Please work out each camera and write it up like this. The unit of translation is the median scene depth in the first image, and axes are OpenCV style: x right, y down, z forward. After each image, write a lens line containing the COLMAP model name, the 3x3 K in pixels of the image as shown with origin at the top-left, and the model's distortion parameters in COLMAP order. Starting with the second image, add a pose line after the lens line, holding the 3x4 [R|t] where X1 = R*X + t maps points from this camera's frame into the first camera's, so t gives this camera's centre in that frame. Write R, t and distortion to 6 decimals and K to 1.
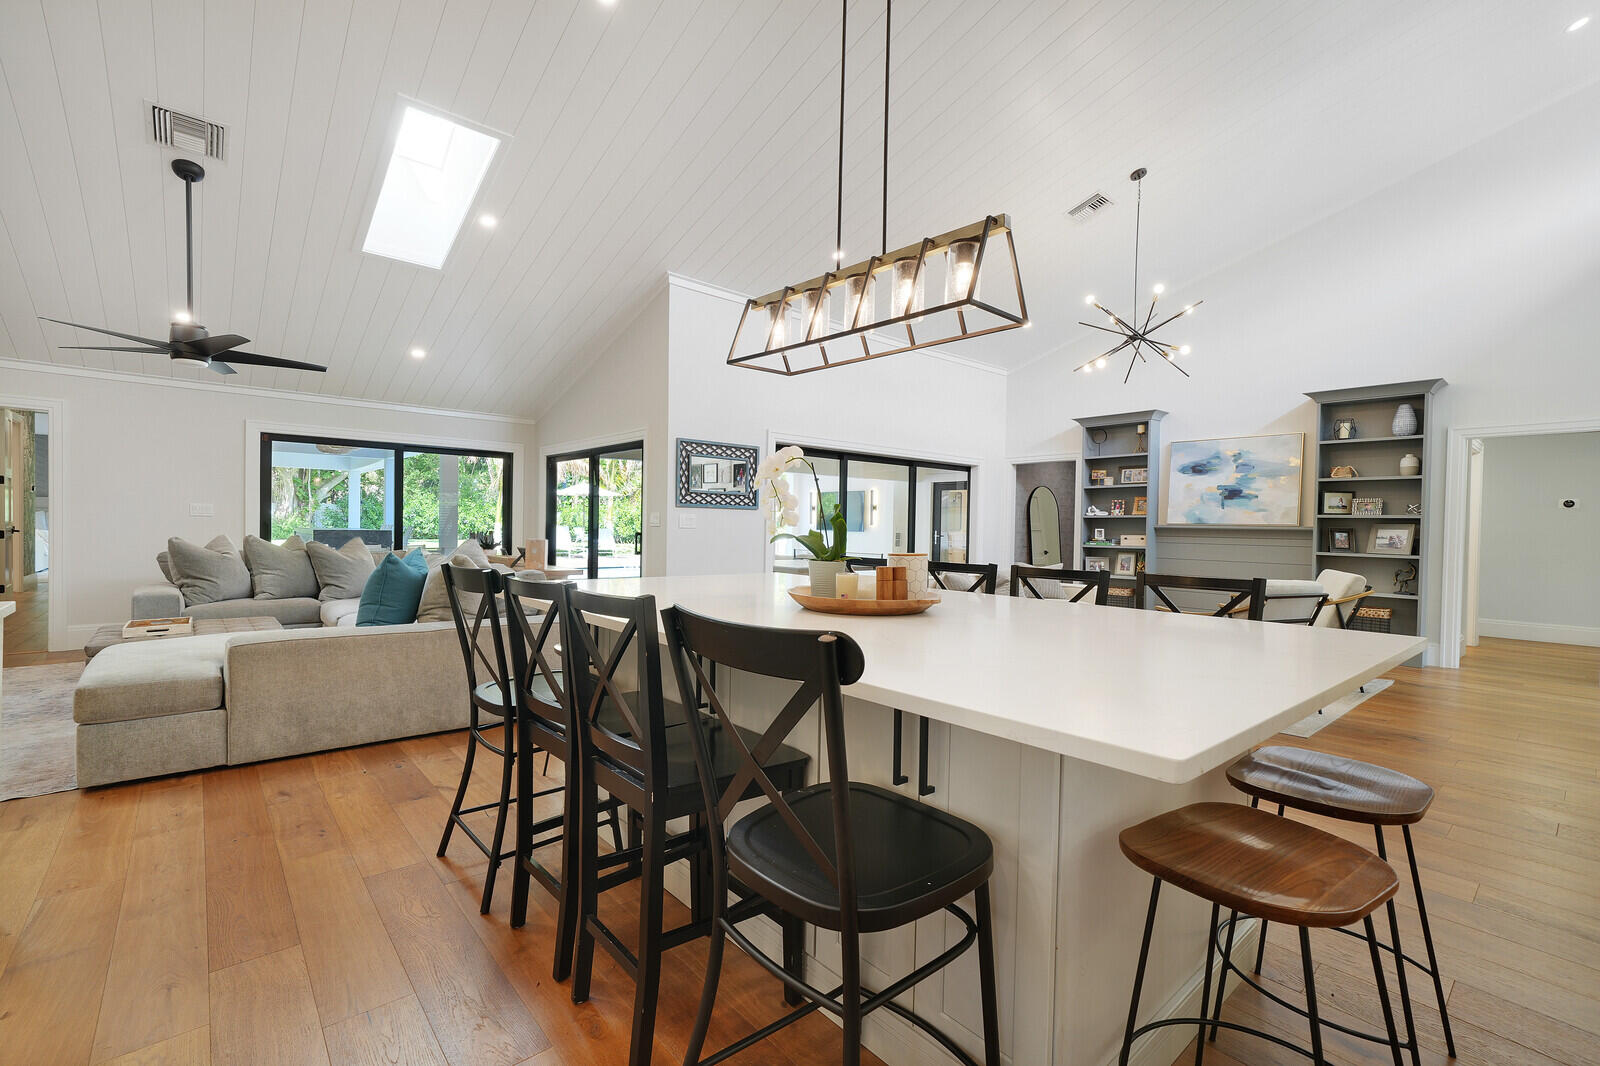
lens RADIAL K [[691.1, 0, 809.5], [0, 691.1, 541.4], [0, 0, 1]] dist [0.007832, 0.002467]
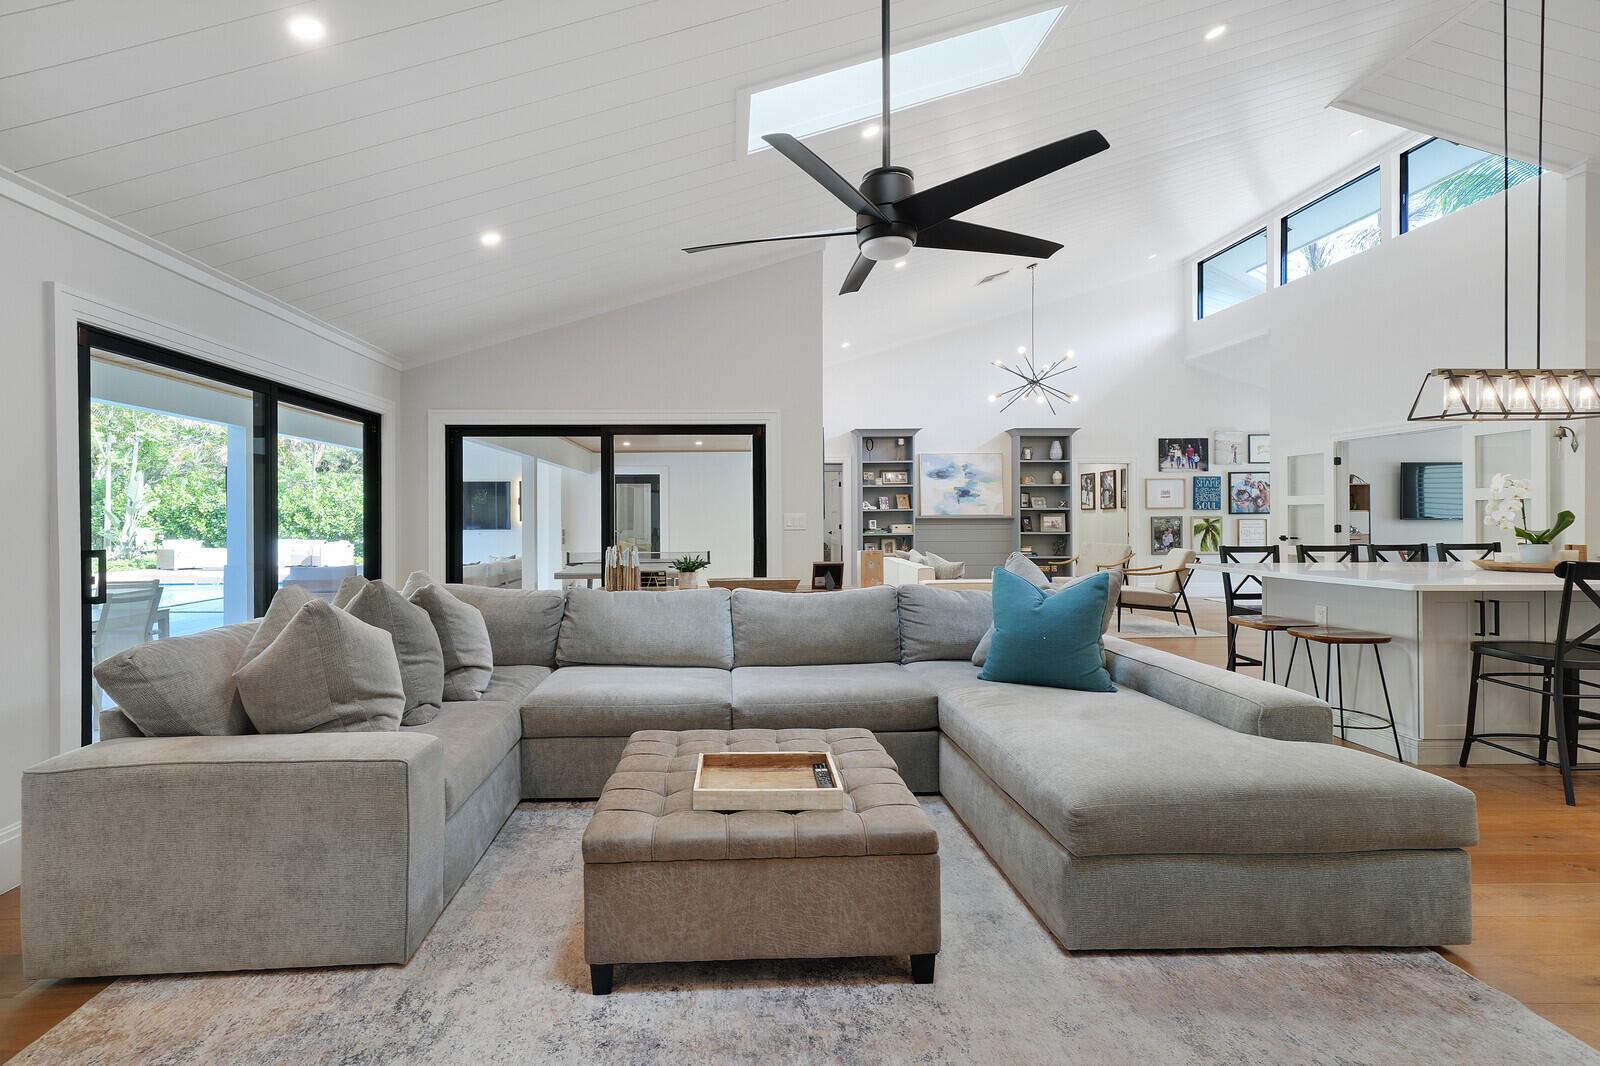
lens RADIAL K [[691.1, 0, 793.2], [0, 691.1, 523.5], [0, 0, 1]] dist [0.007832, 0.002467]
pose [[0.659856, -0.024880, 0.750980, -0.684519], [0.034670, 0.999395, 0.002646, -0.023392], [-0.750592, 0.024291, 0.660320, 0.337772]]
